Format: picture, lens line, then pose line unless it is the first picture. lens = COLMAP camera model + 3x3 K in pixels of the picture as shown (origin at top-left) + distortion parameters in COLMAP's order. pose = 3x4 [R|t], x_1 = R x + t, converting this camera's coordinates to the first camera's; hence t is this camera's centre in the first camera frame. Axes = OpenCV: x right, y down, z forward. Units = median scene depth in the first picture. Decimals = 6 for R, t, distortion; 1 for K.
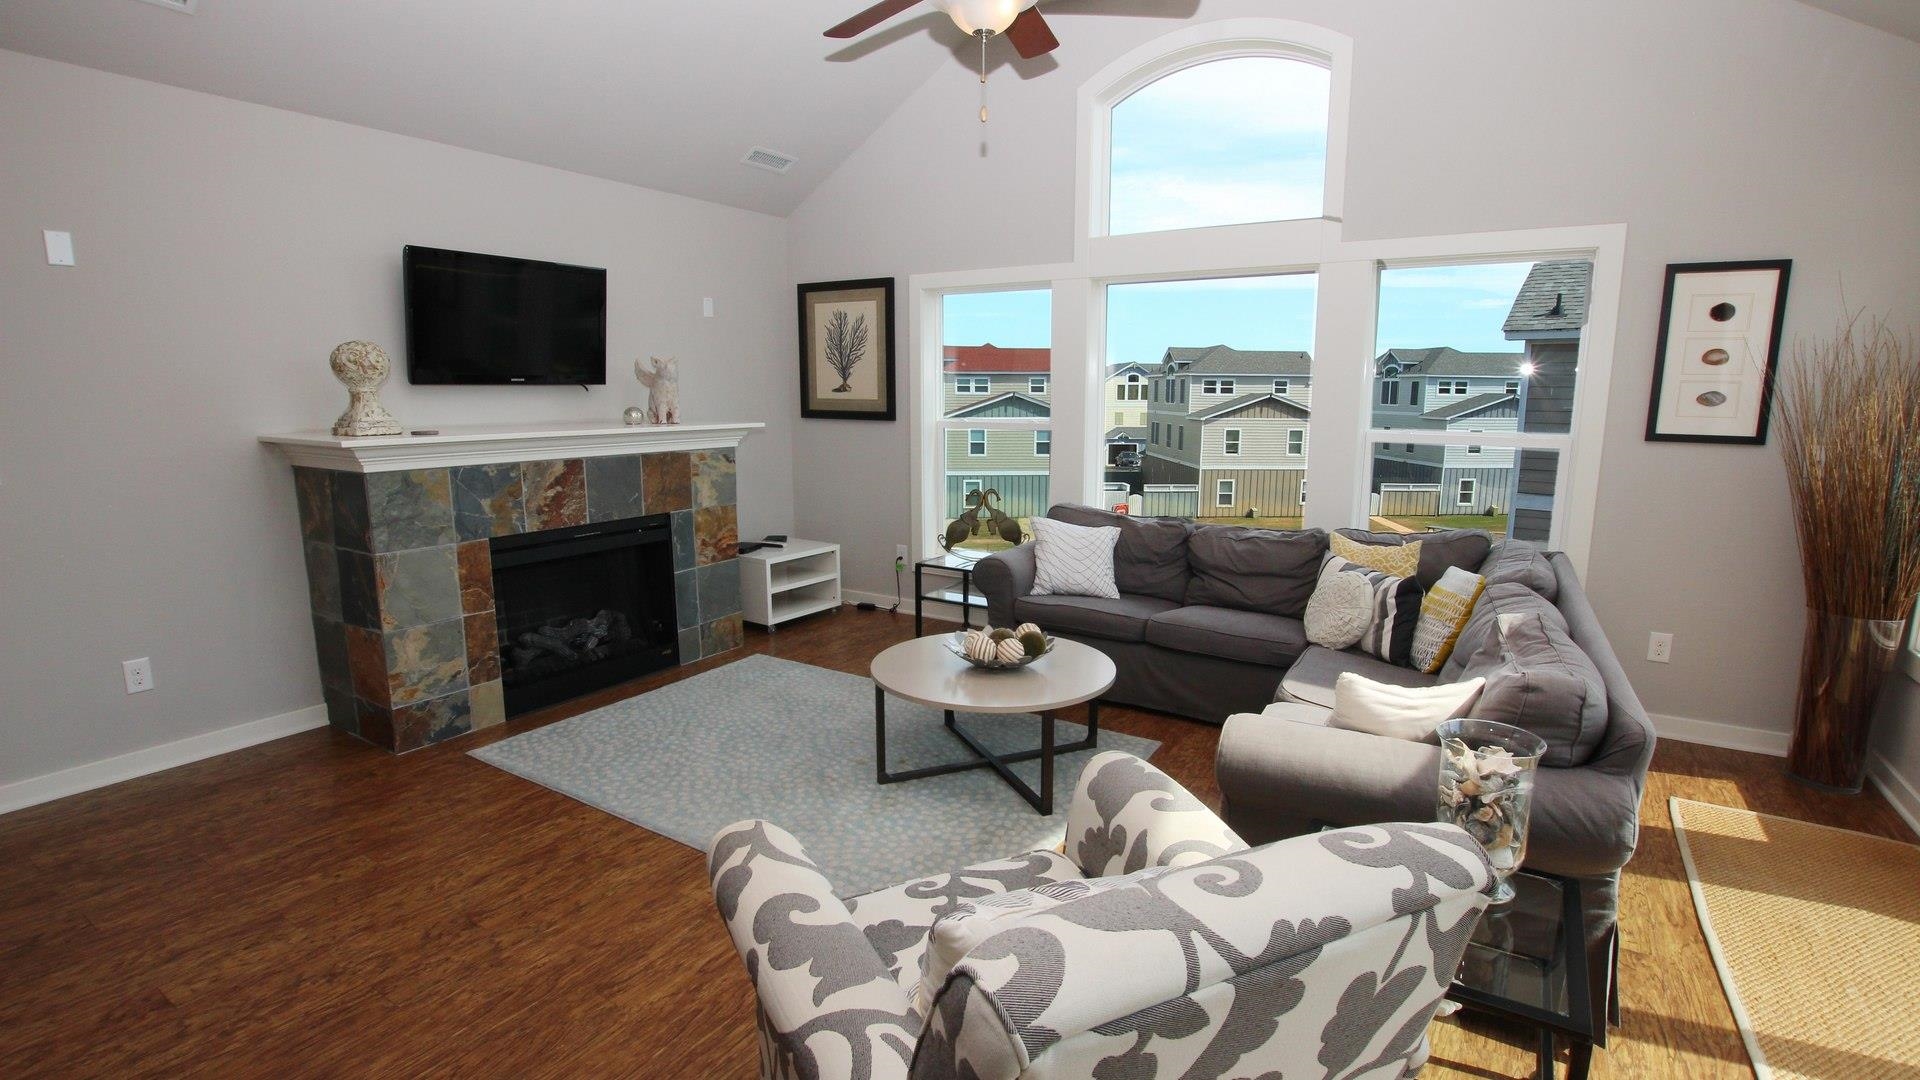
lens RADIAL K [[879.9, 0, 960.0], [0, 879.9, 540.0], [0, 0, 1]] dist [-0.044592, 0.009394]
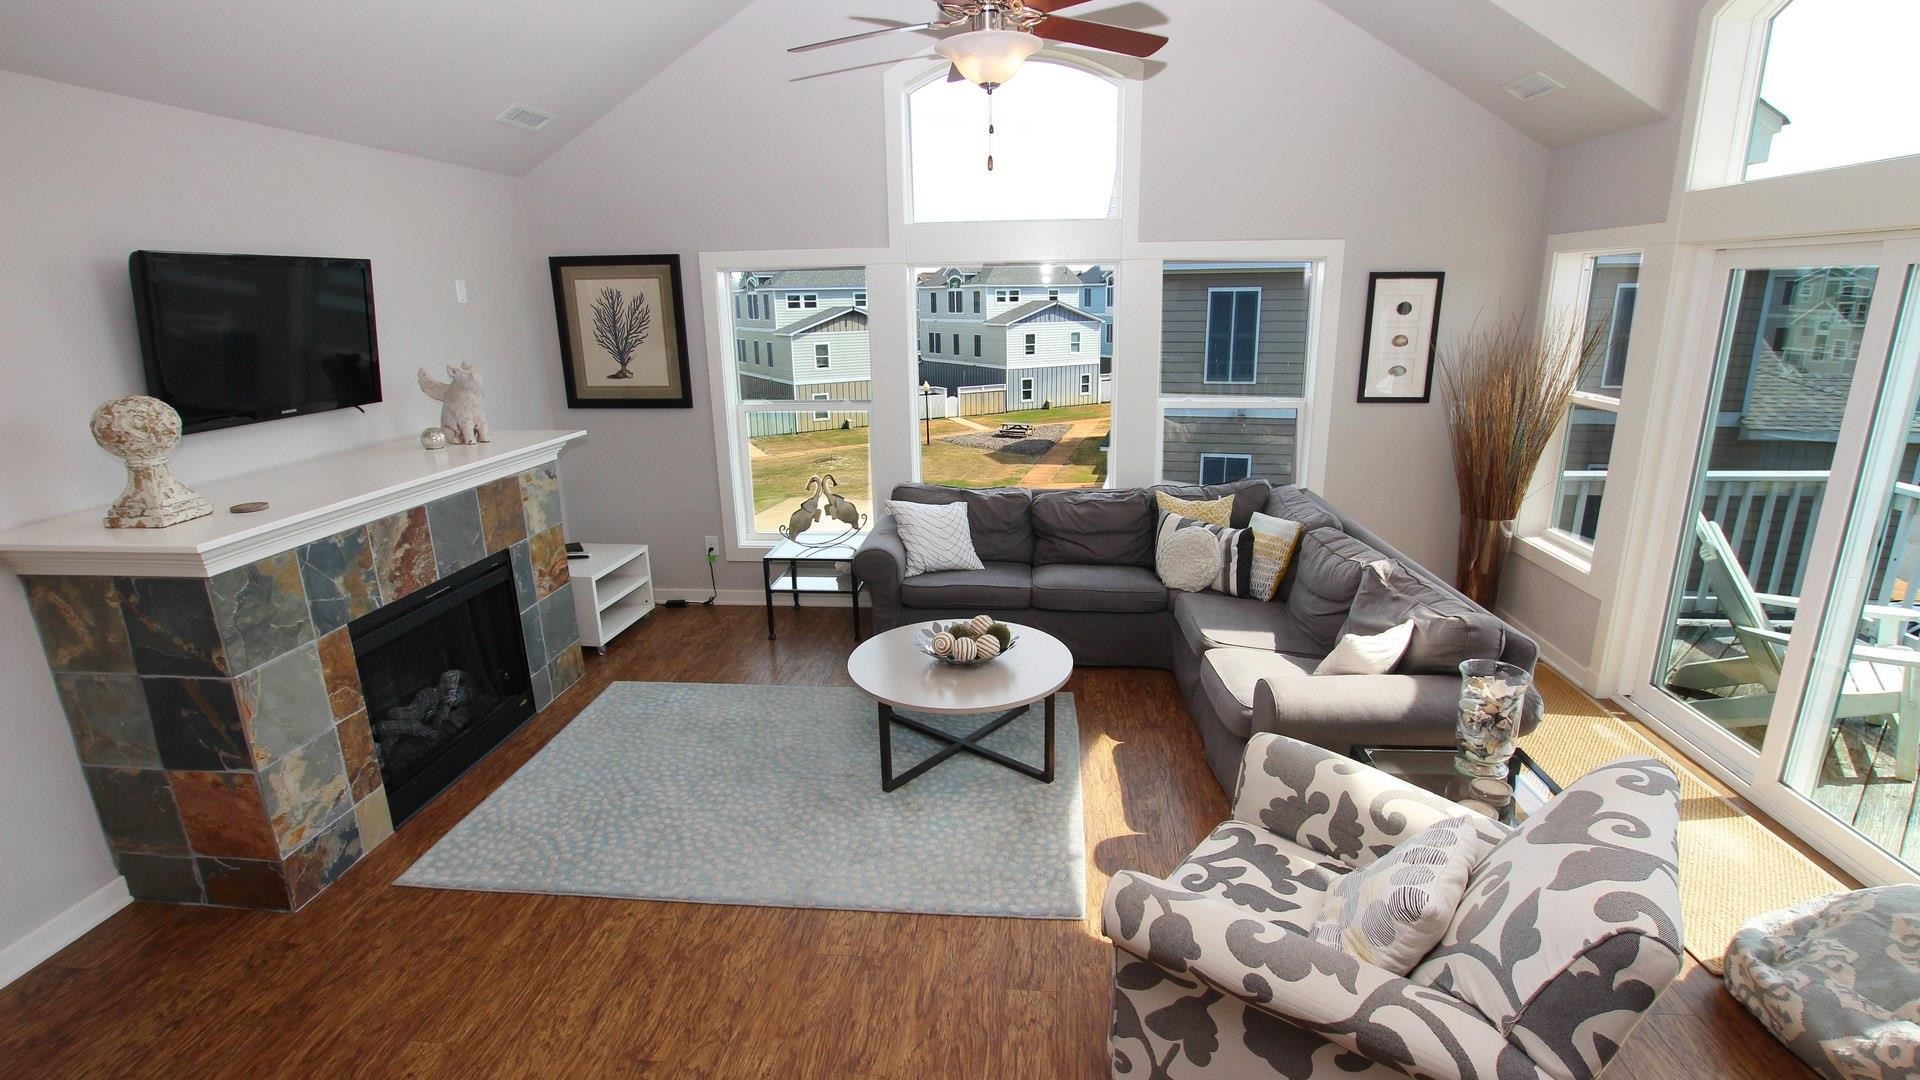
lens RADIAL K [[879.9, 0, 960.0], [0, 879.9, 540.0], [0, 0, 1]] dist [-0.044592, 0.009394]
pose [[0.890289, -0.138538, 0.433812, -0.343225], [0.096055, 0.988299, 0.118485, -0.110029], [-0.445150, -0.063816, 0.893179, 0.032029]]
